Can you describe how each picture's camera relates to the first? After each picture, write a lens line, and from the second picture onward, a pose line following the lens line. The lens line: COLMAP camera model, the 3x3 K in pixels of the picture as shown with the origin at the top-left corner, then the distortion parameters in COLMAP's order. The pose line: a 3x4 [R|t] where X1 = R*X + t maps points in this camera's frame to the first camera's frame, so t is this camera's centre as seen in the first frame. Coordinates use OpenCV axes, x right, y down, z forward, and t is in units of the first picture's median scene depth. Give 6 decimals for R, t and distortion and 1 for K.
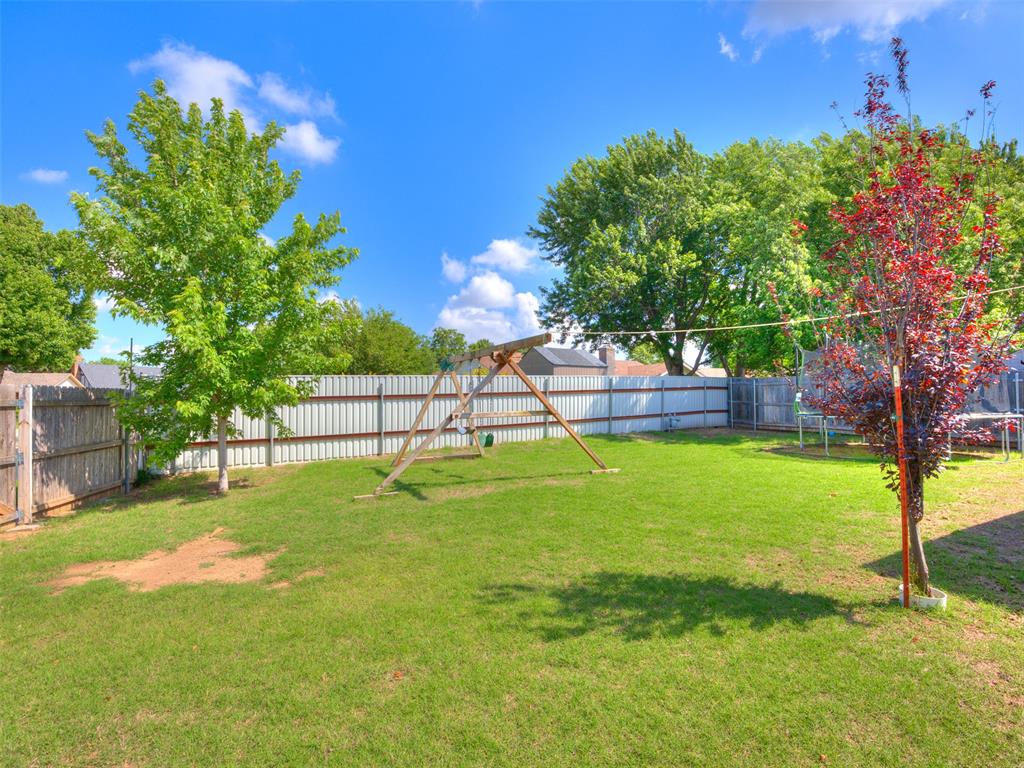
lens RADIAL K [[494.6, 0, 510.3], [0, 494.6, 374.1], [0, 0, 1]] dist [-0.073785, 0.007568]
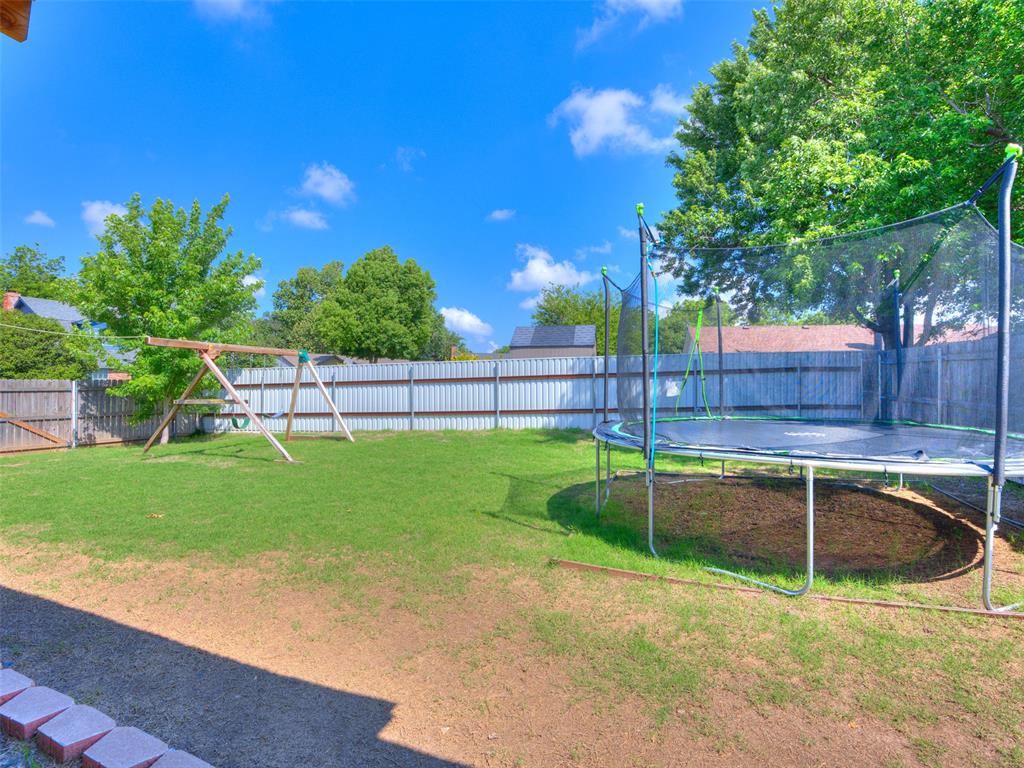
lens RADIAL K [[460.5, 0, 512.4], [0, 460.5, 386.1], [0, 0, 1]] dist [0.000046, 0.000001]
pose [[0.703115, 0.016693, -0.710881, 0.480539], [0.039680, 0.997246, 0.062664, 0.000339], [0.709969, -0.072268, 0.700516, 0.306714]]
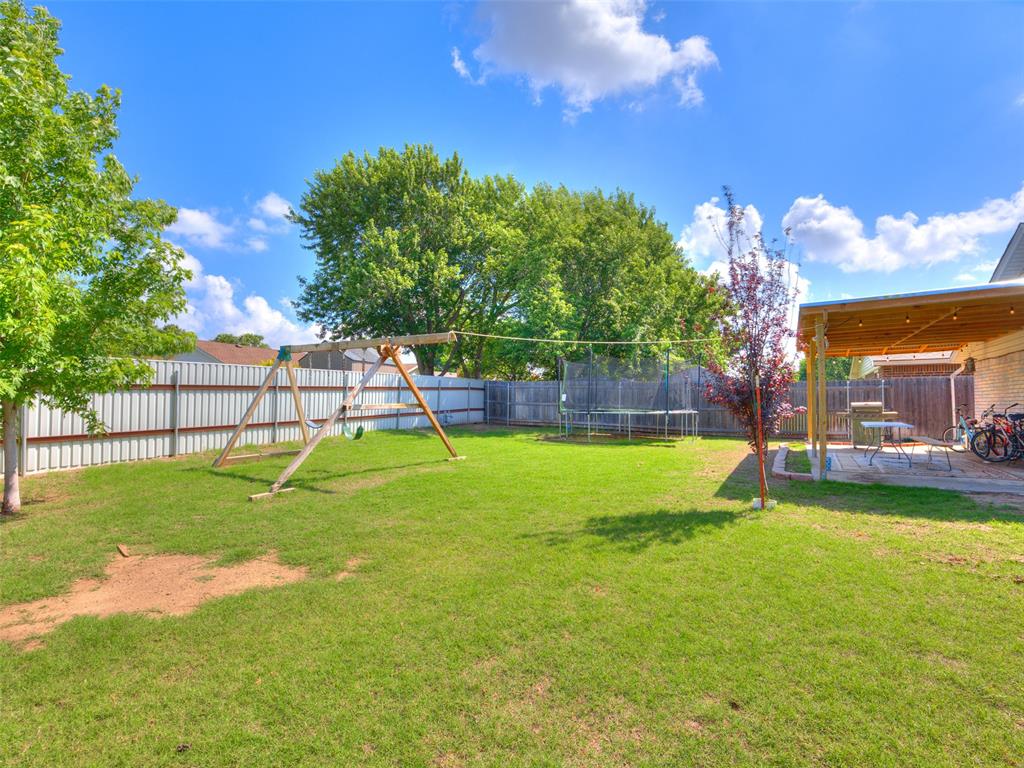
lens RADIAL K [[494.6, 0, 513.4], [0, 494.6, 381.1], [0, 0, 1]] dist [-0.073785, 0.007568]
pose [[0.820281, 0.037135, 0.570754, -0.252014], [-0.043934, 0.999033, -0.001860, 0.012702], [-0.570271, -0.023550, 0.821119, 0.006040]]
